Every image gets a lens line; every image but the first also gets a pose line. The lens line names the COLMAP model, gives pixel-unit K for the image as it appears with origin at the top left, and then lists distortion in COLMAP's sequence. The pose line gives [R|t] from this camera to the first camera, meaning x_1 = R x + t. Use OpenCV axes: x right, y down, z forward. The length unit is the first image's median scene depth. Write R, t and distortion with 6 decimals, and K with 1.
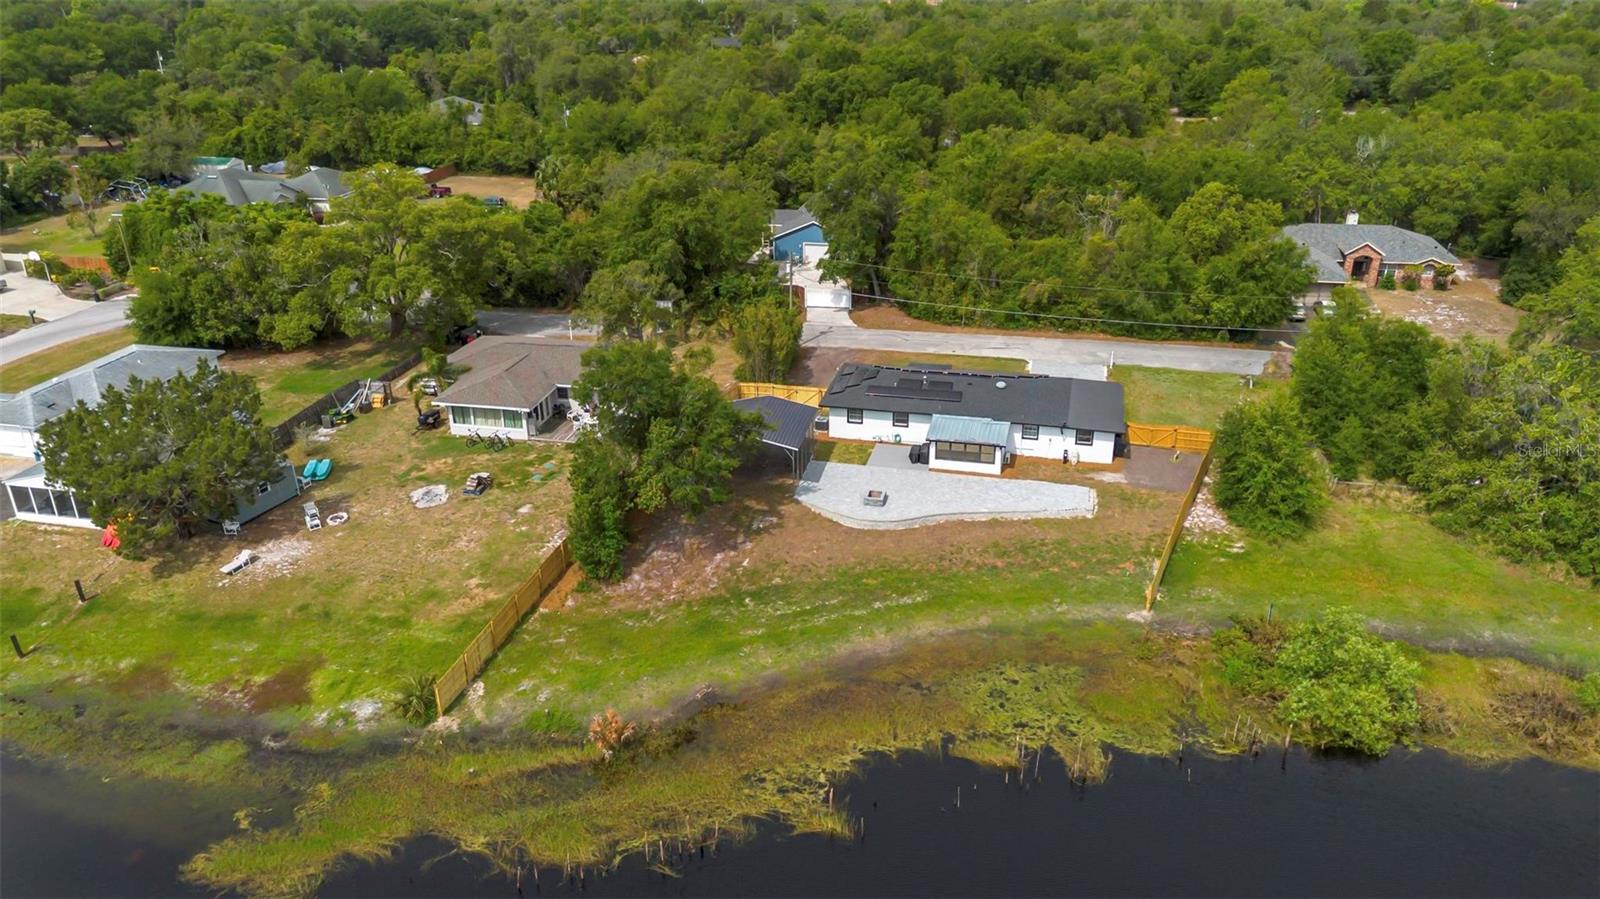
lens RADIAL K [[1124.0, 0, 800.0], [0, 1124.0, 449.5], [0, 0, 1]] dist [0.058990, -0.051206]
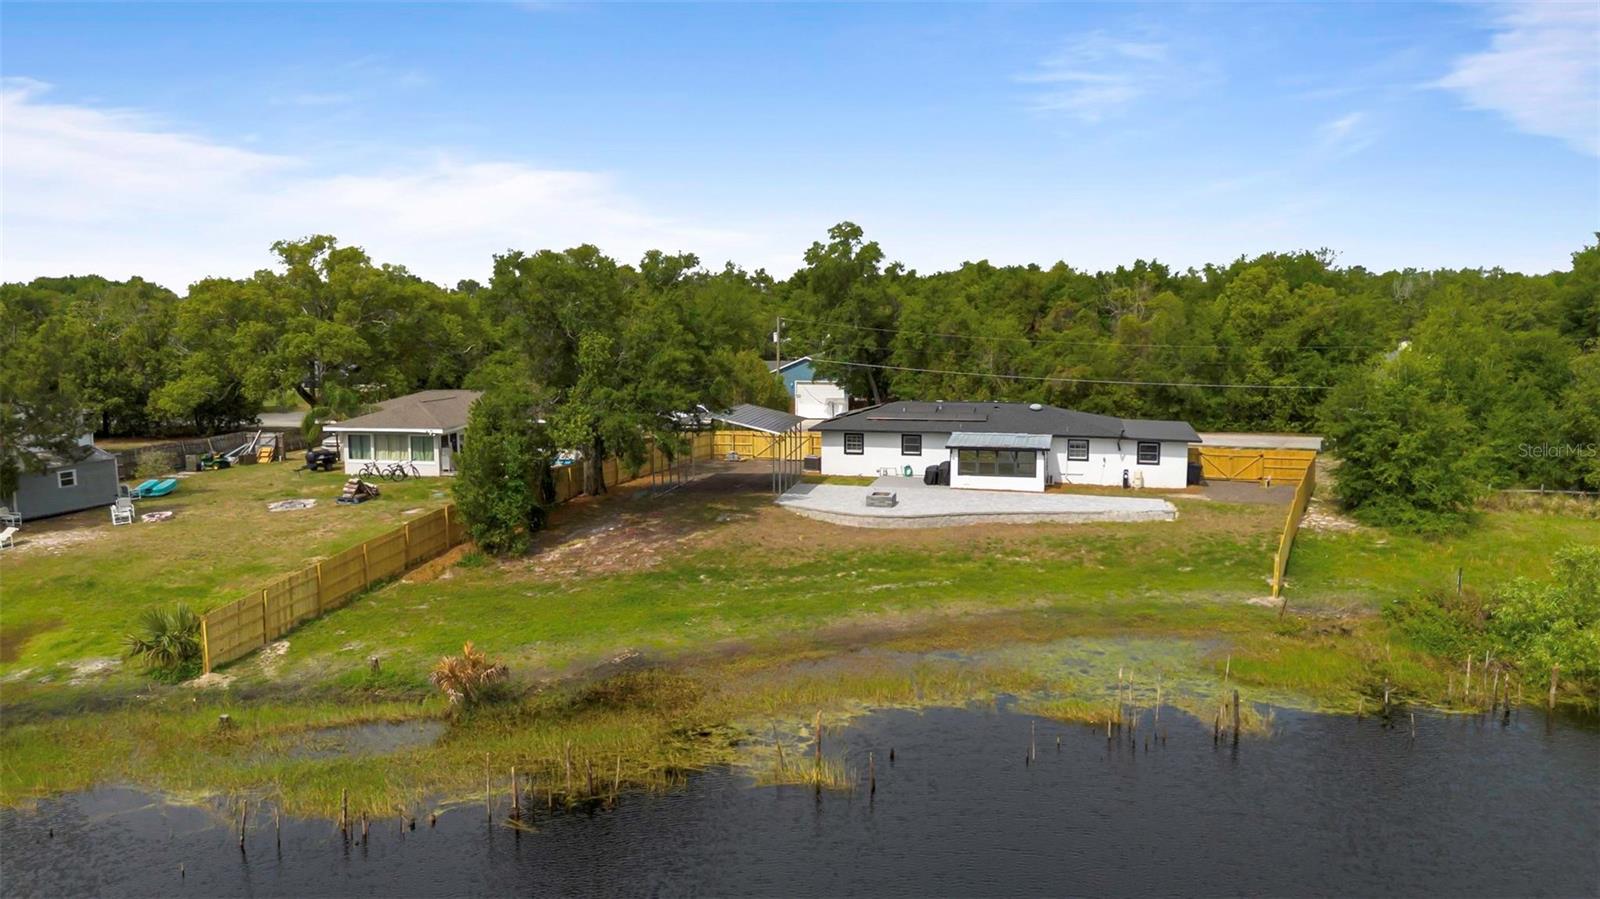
lens RADIAL K [[1124.0, 0, 800.0], [0, 1124.0, 449.5], [0, 0, 1]] dist [0.058990, -0.051206]
pose [[0.999970, 0.007635, 0.001124, 0.010803], [-0.006964, 0.955540, -0.294779, 0.224500], [-0.003325, 0.294763, 0.955565, 0.260048]]
